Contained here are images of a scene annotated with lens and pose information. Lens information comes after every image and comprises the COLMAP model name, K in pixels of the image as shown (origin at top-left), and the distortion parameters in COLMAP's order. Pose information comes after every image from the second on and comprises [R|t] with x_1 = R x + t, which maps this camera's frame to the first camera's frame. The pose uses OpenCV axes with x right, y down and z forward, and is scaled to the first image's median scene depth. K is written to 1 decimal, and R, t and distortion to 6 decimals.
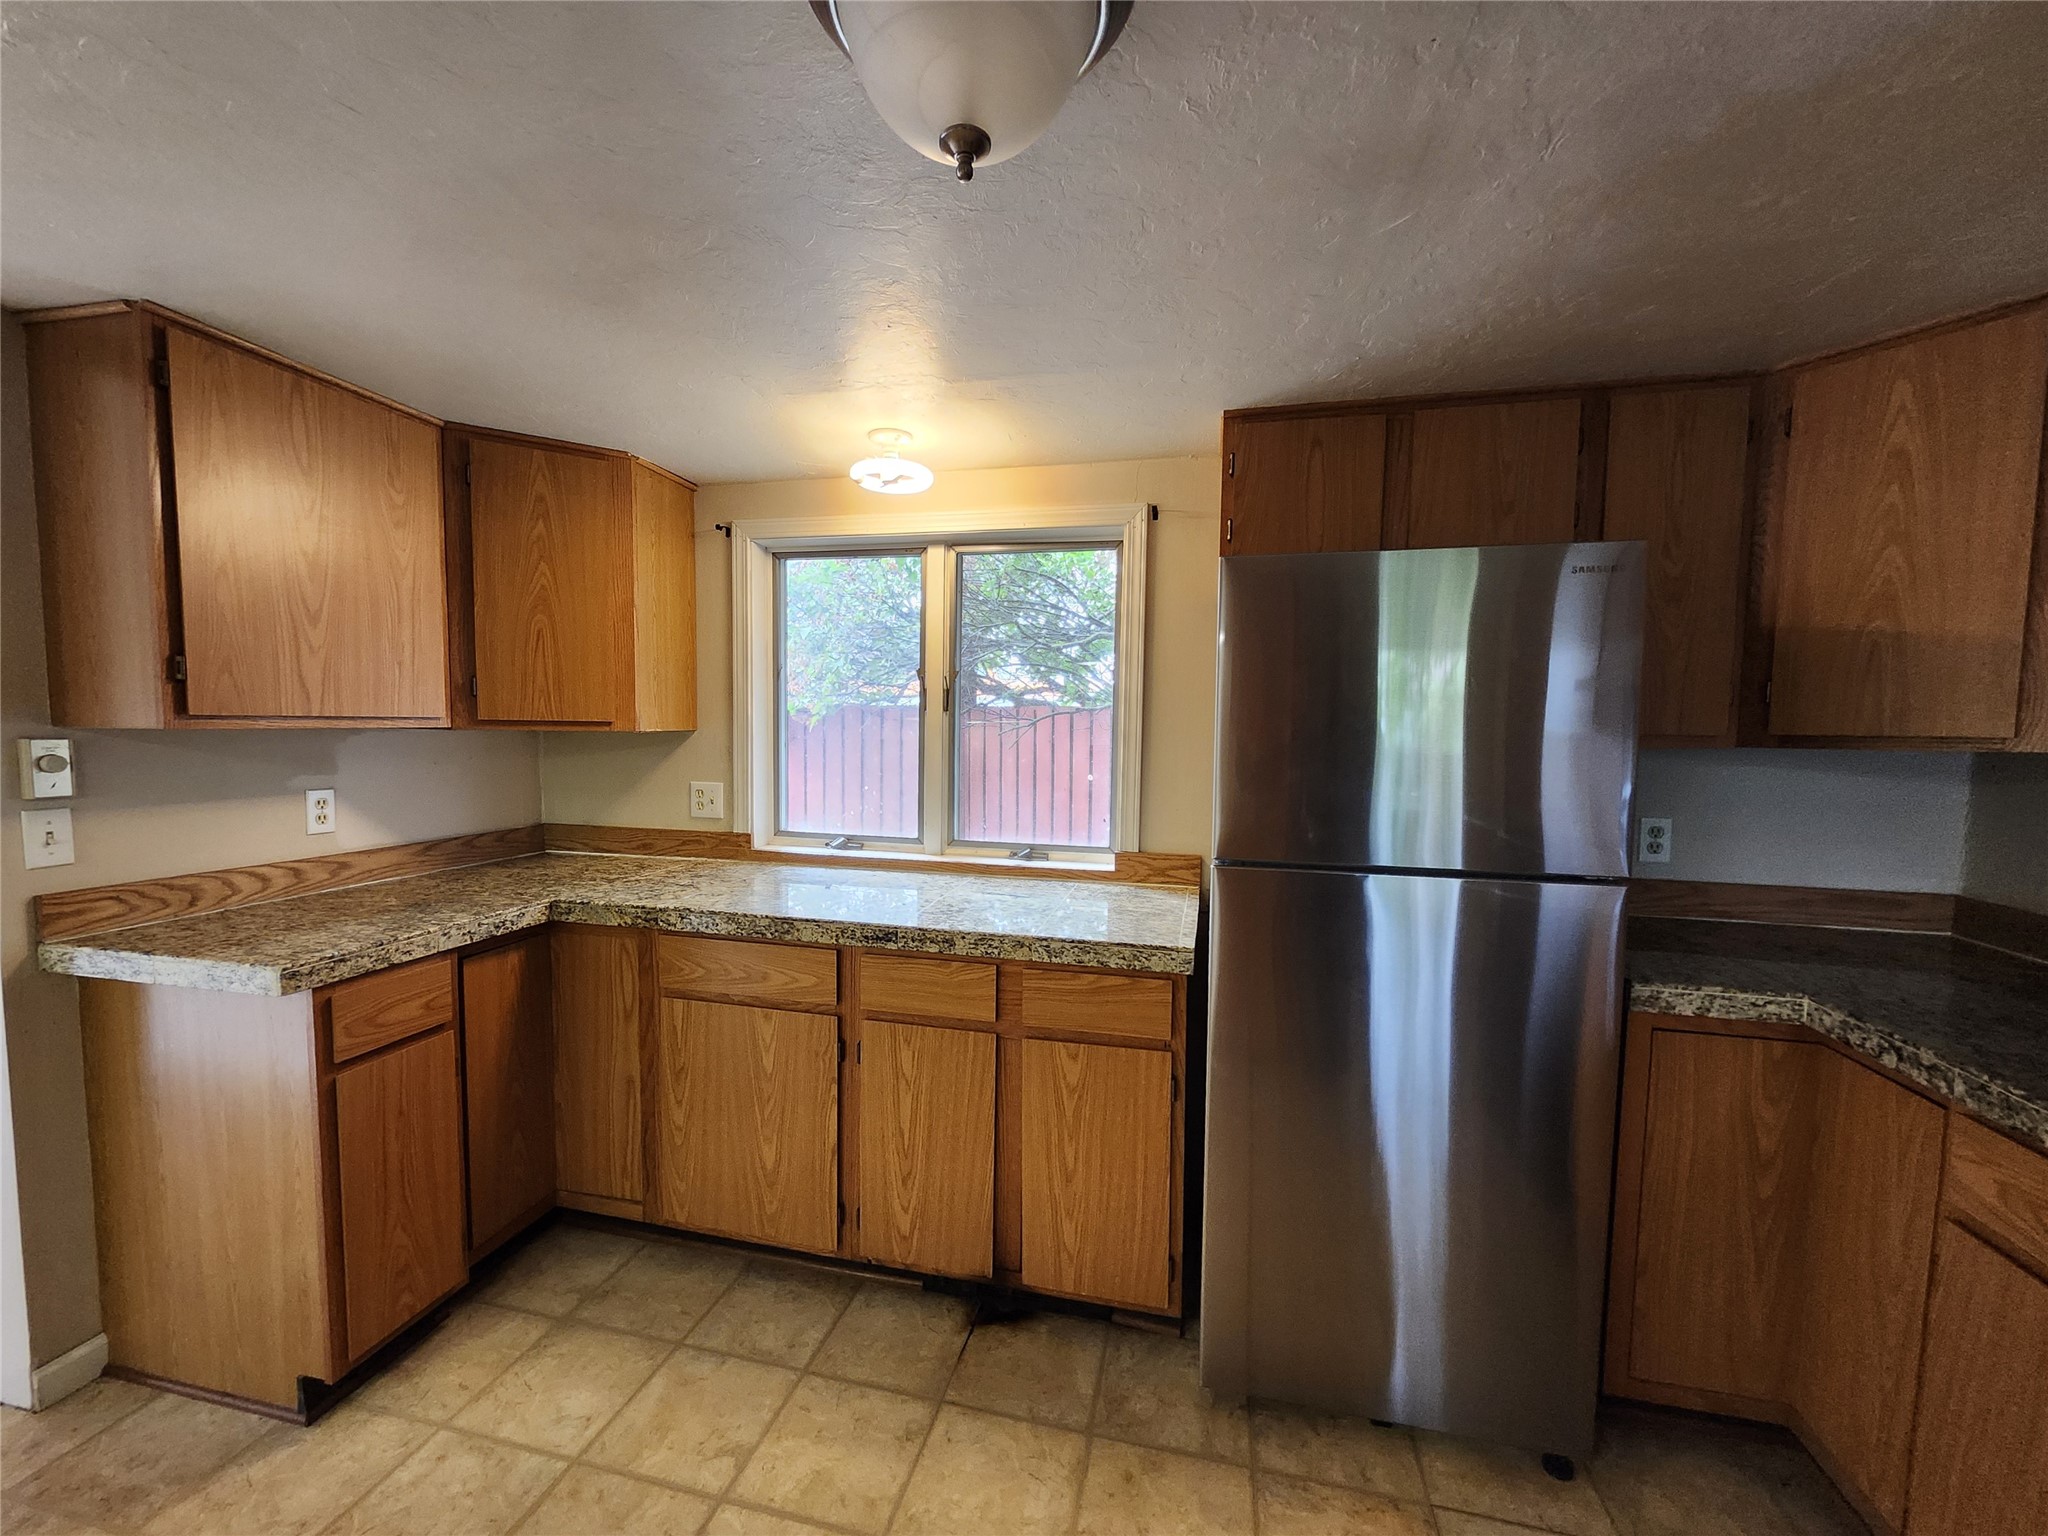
lens RADIAL K [[820.2, 0, 1018.8], [0, 820.2, 783.2], [0, 0, 1]] dist [0.001528, 0.000268]
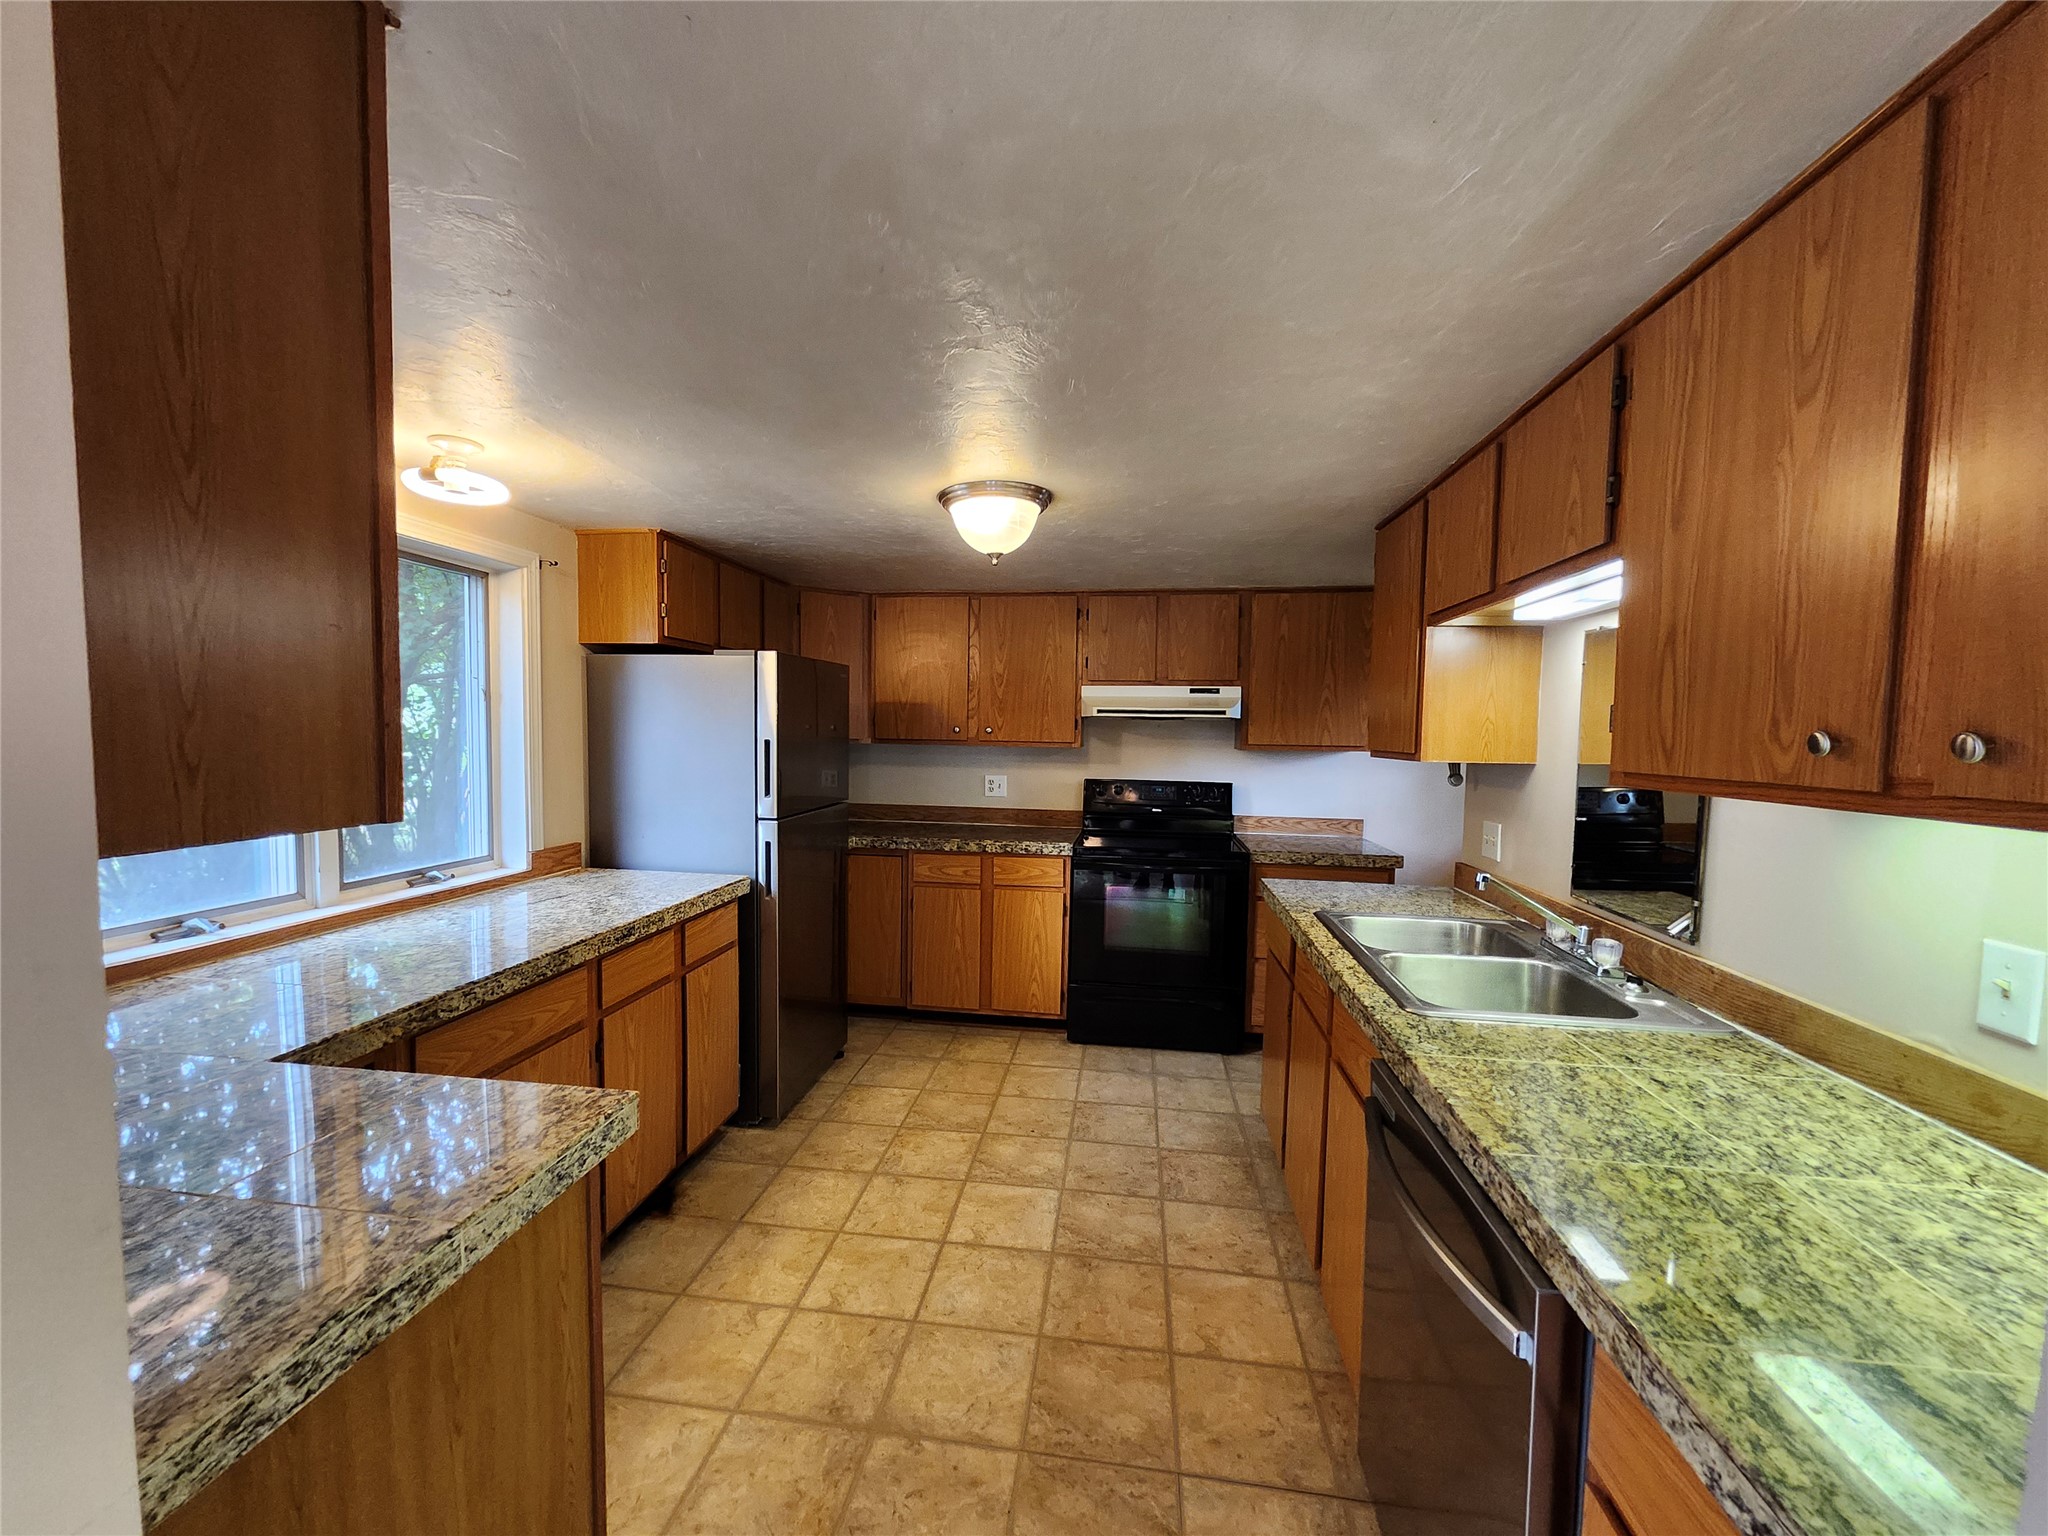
lens RADIAL K [[802.2, 0, 1016.5], [0, 802.2, 769.5], [0, 0, 1]] dist [0.006098, -0.005172]
pose [[-0.099206, -0.068180, 0.992728, -1.650234], [0.053288, 0.995854, 0.073720, -0.121370], [-0.993639, 0.060214, -0.095161, 0.677231]]
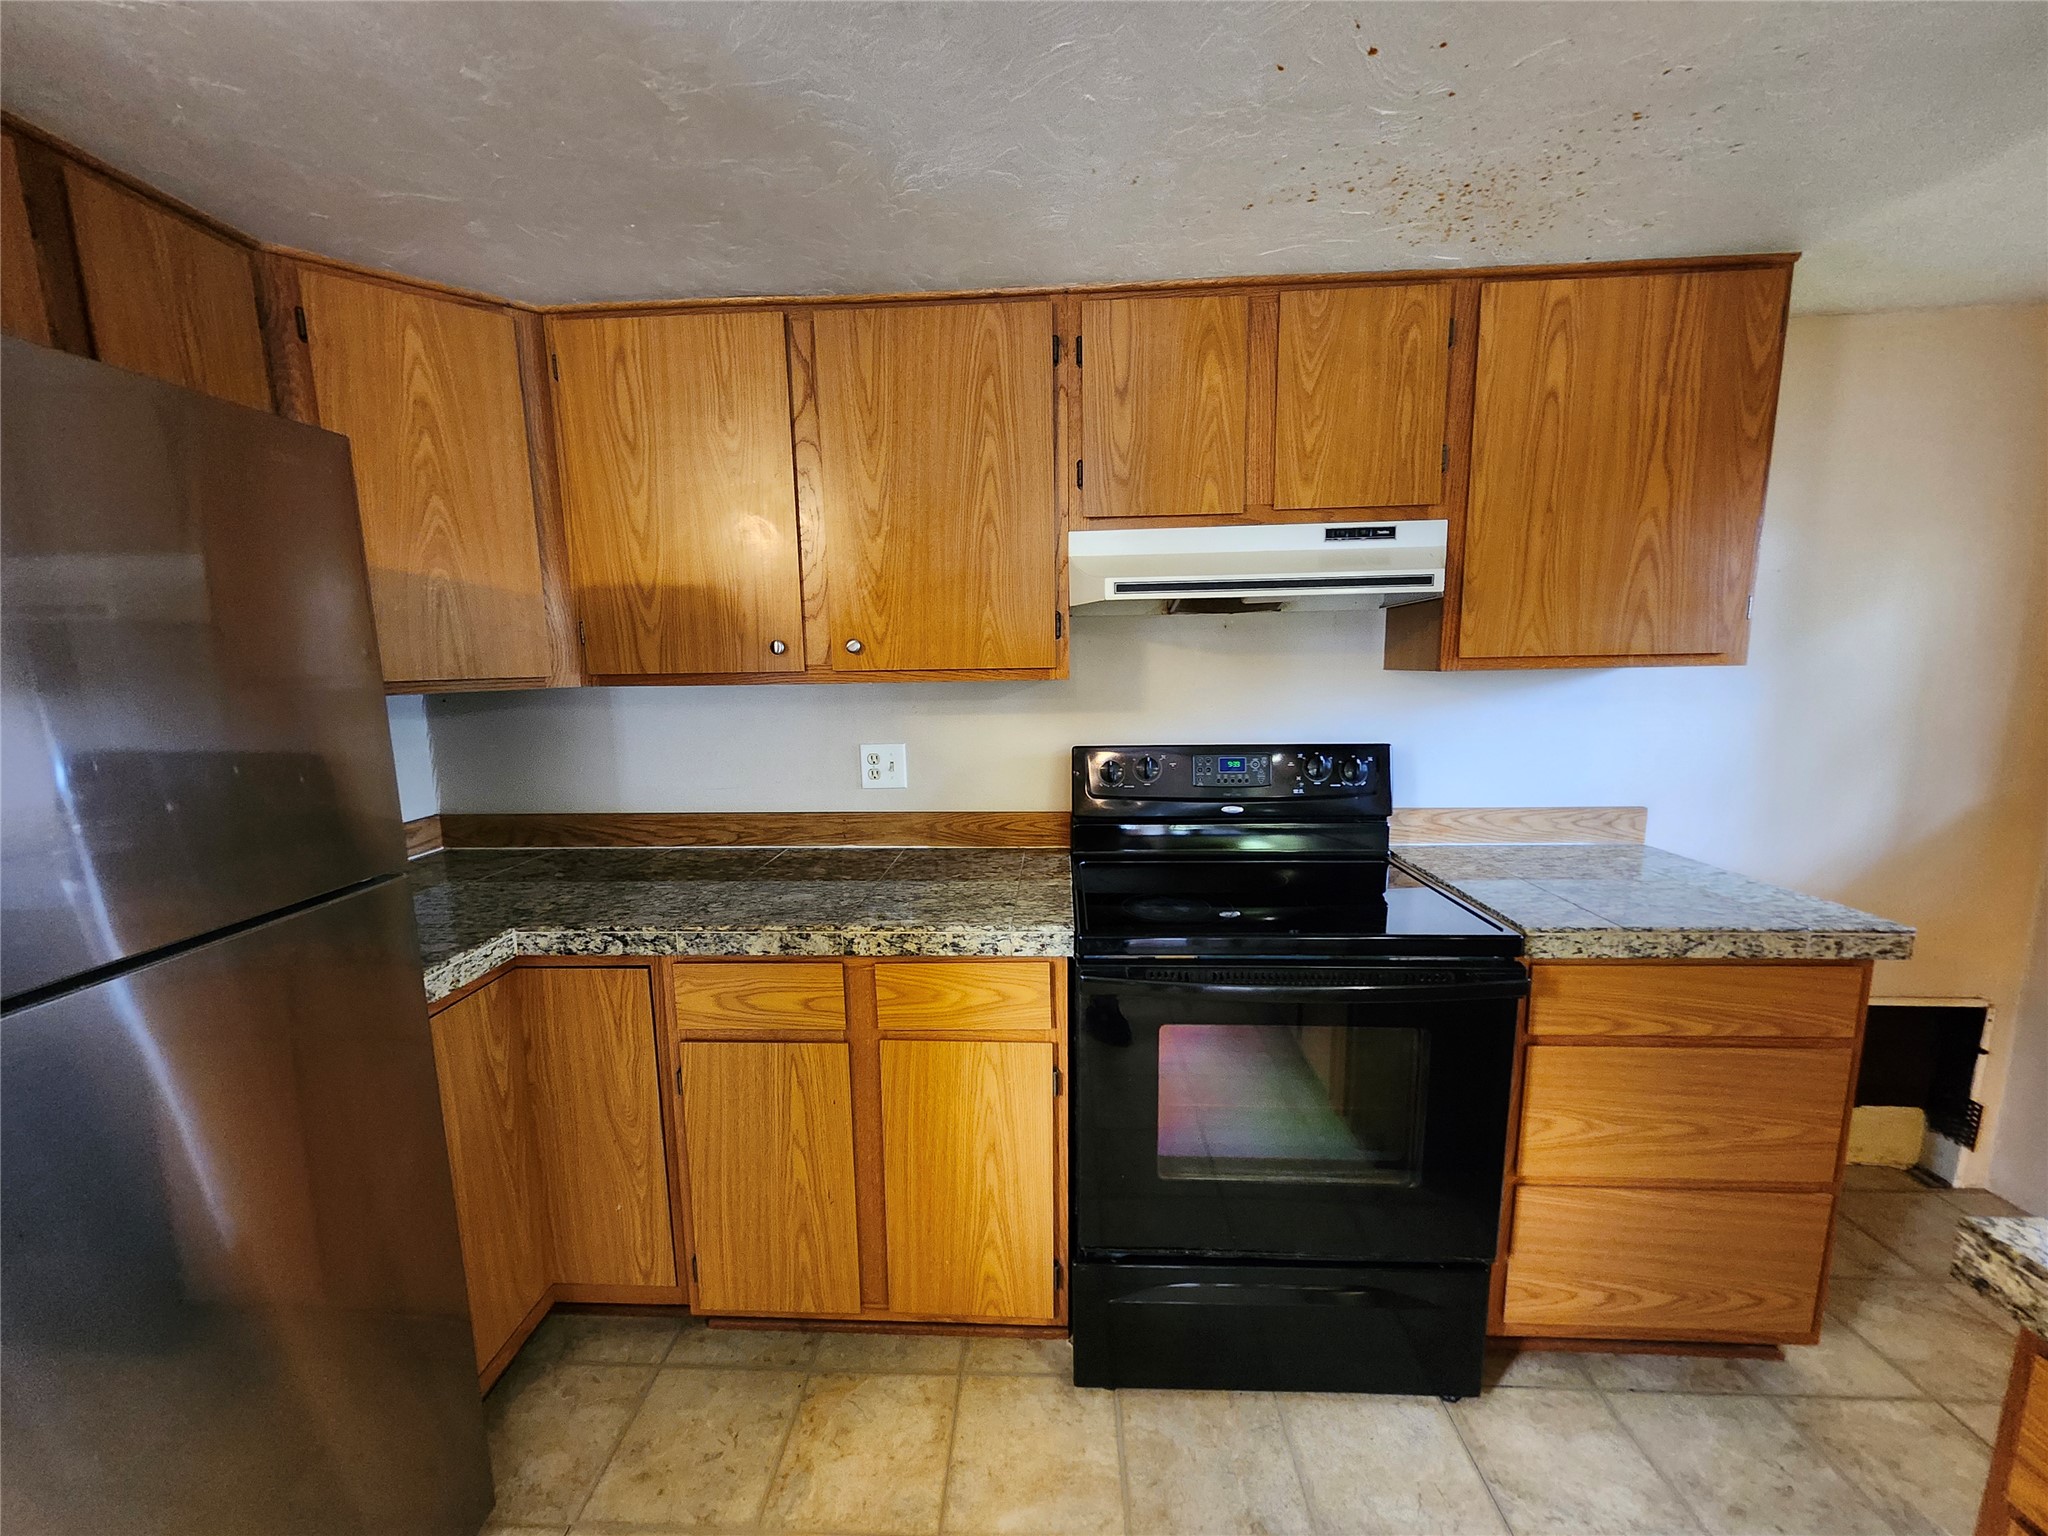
lens RADIAL K [[820.2, 0, 1018.8], [0, 820.2, 783.2], [0, 0, 1]] dist [0.001528, 0.000268]
pose [[-0.197787, -0.164180, 0.966398, -0.150131], [0.083607, 0.979456, 0.183509, -0.060887], [-0.976673, 0.117093, -0.179997, 0.507100]]
